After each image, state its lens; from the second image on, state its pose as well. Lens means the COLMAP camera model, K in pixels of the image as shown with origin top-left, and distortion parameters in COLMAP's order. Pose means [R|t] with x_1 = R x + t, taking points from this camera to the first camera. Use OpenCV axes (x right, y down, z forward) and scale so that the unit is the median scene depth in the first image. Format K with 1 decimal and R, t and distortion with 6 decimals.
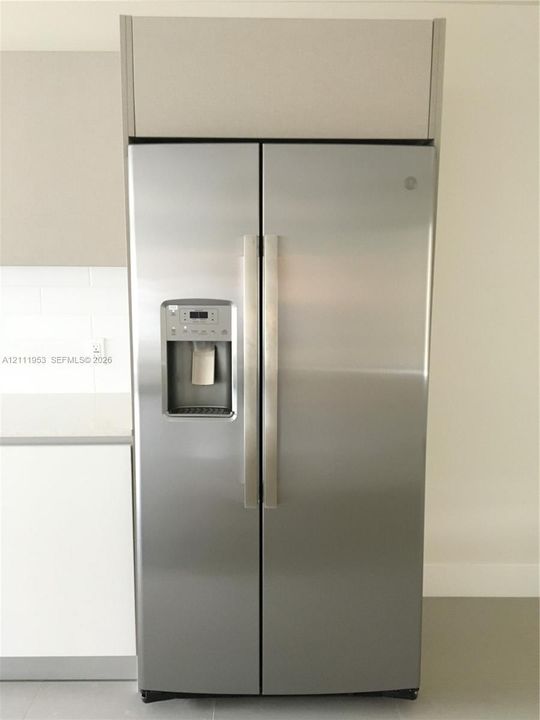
lens RADIAL K [[618.1, 0, 266.3], [0, 618.1, 359.2], [0, 0, 1]] dist [0.069535, -0.007074]
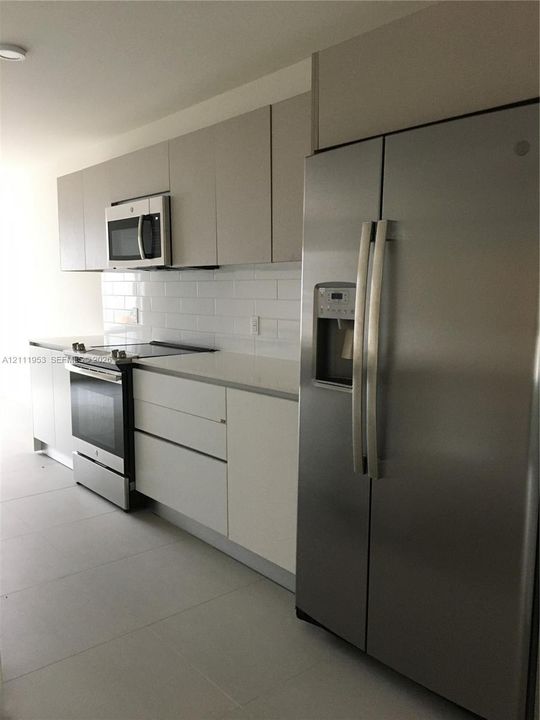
lens RADIAL K [[618.1, 0, 268.5], [0, 618.1, 359.2], [0, 0, 1]] dist [0.069535, -0.007074]
pose [[0.647170, 0.084336, -0.757666, 0.681287], [-0.098771, 0.994761, 0.026360, 0.026847], [0.755920, 0.057776, 0.652110, 0.159090]]
